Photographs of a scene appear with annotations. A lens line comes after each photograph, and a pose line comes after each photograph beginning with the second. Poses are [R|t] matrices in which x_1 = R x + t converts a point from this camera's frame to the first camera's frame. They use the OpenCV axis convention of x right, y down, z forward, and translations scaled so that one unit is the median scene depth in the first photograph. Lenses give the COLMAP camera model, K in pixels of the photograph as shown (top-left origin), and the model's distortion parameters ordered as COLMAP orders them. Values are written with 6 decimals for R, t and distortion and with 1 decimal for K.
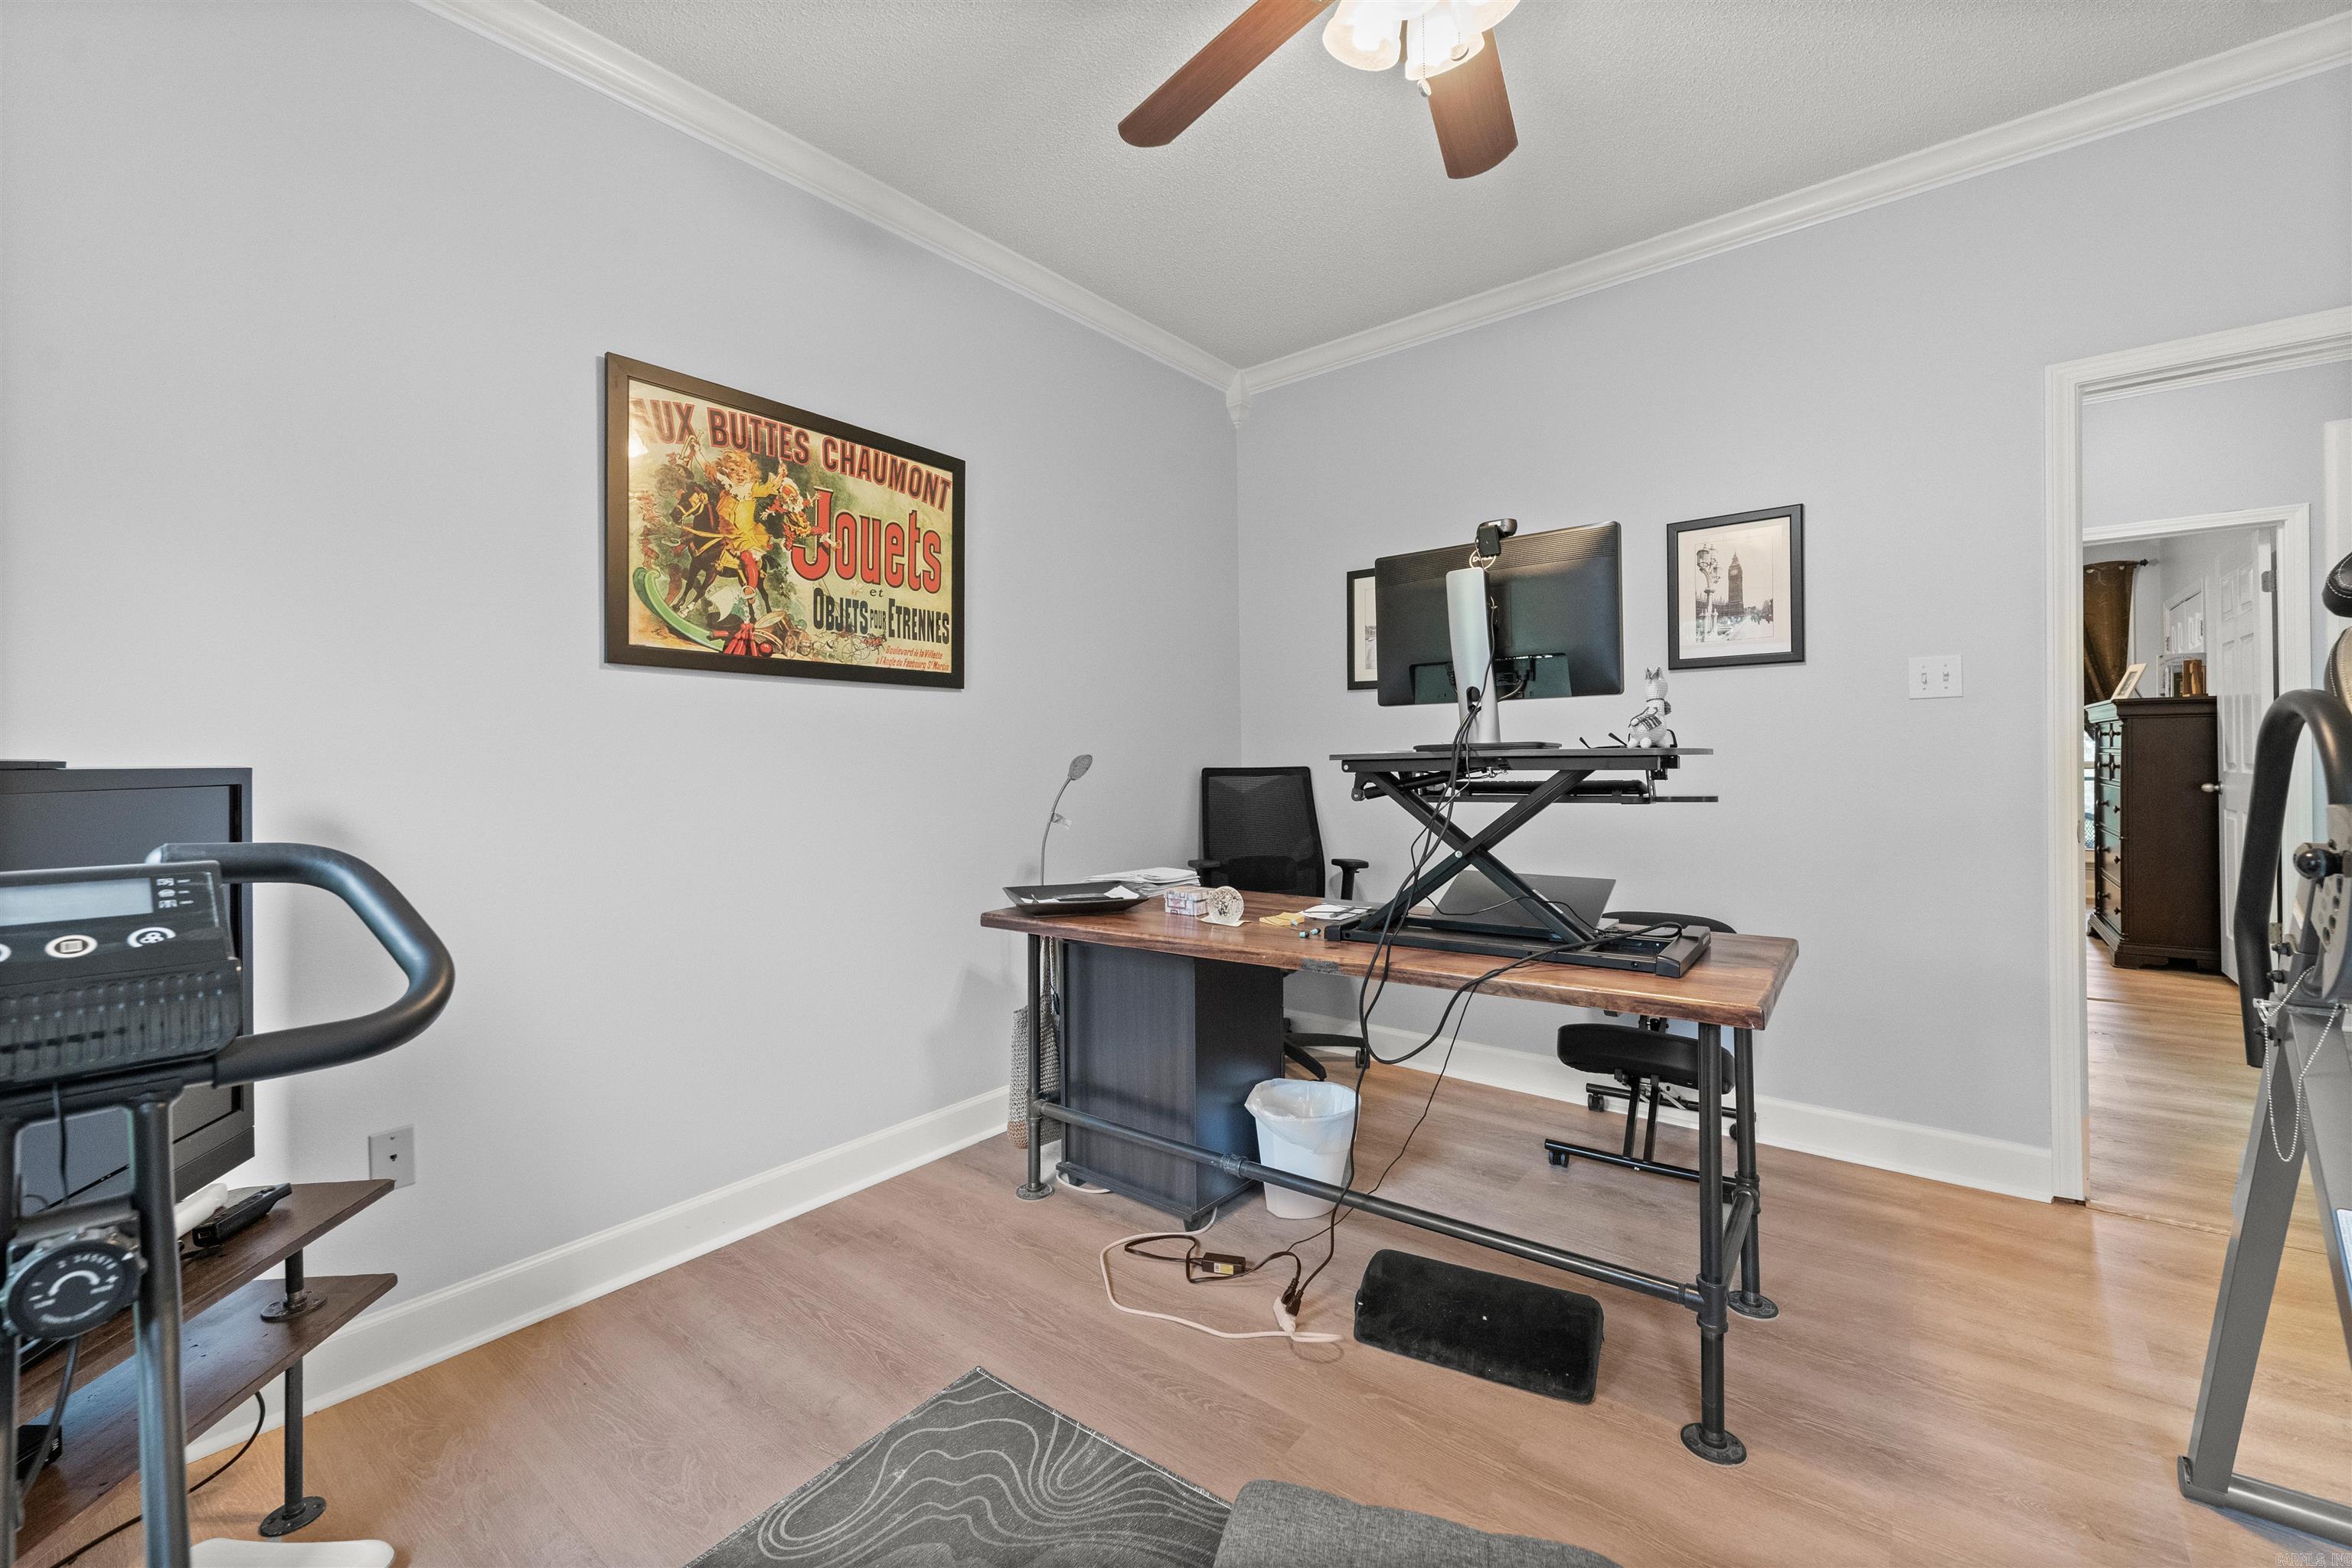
lens RADIAL K [[963.3, 0, 1169.3], [0, 963.3, 751.8], [0, 0, 1]] dist [-0.000388, -0.000024]
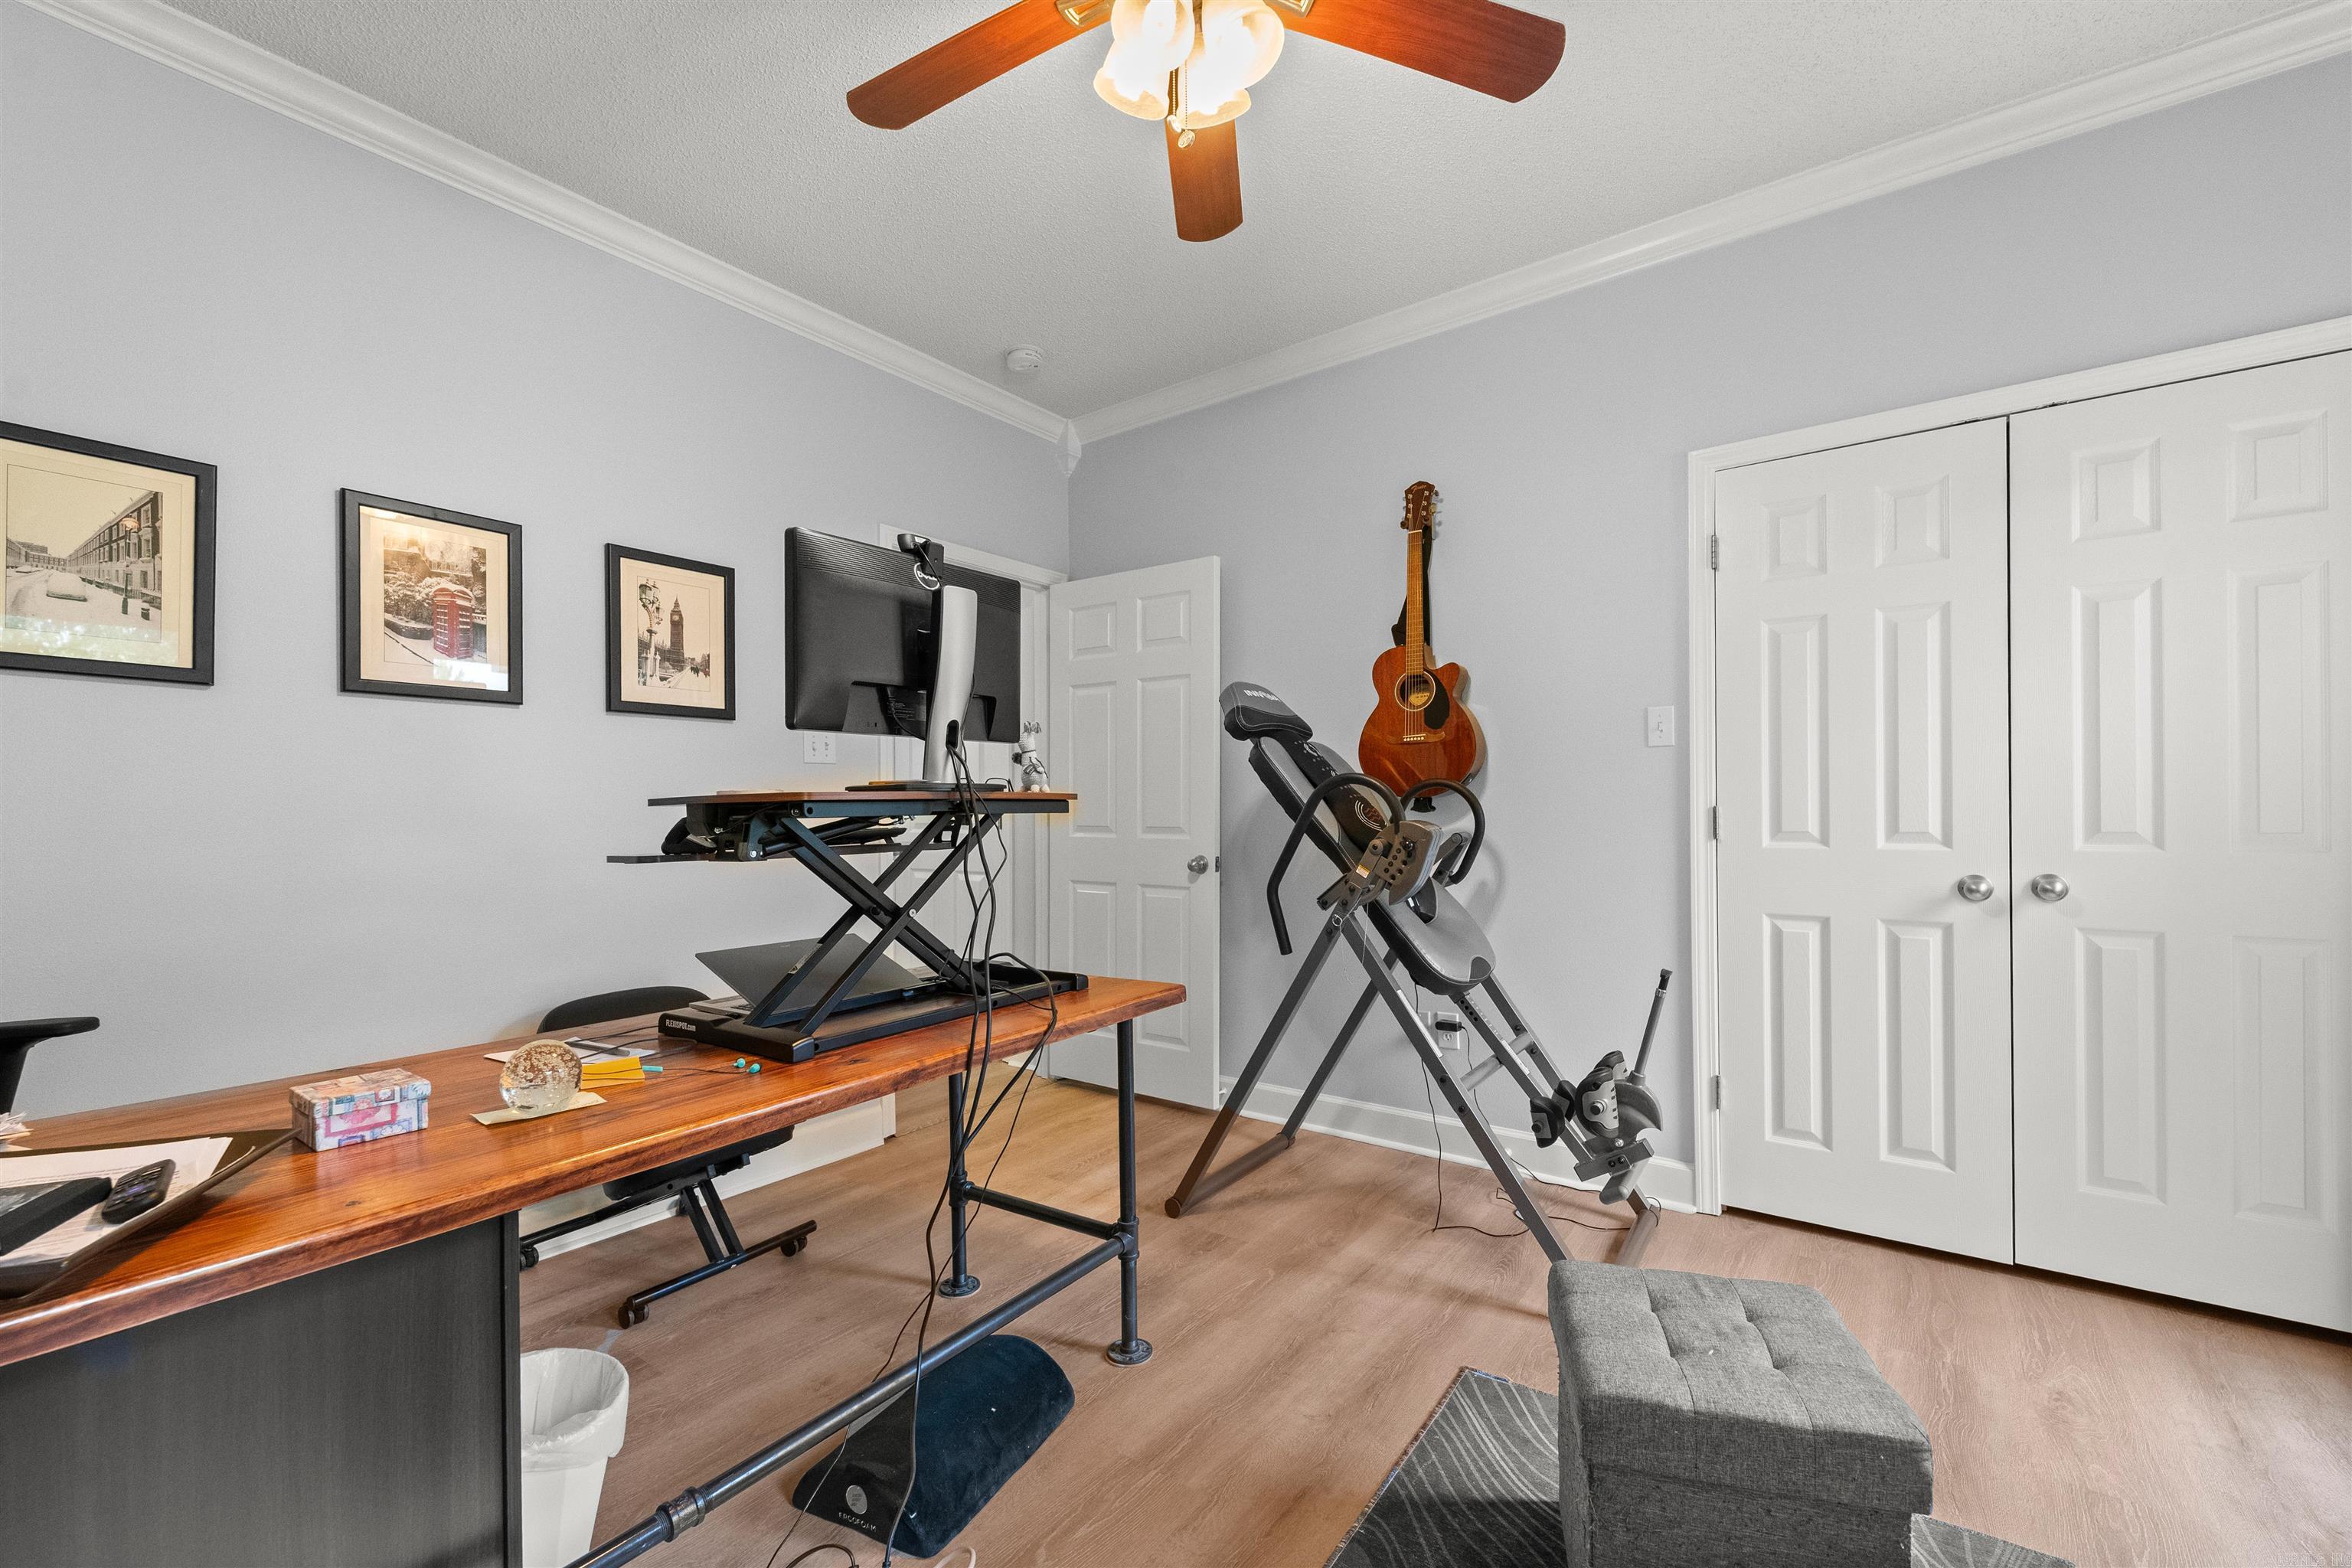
lens RADIAL K [[970.7, 0, 1185.7], [0, 970.7, 801.6], [0, 0, 1]] dist [0.000300, -0.000005]
pose [[-0.043700, 0.020714, 0.998830, -0.396827], [0.005667, 0.999774, -0.020485, 0.018137], [-0.999029, 0.004765, -0.043807, 0.547969]]
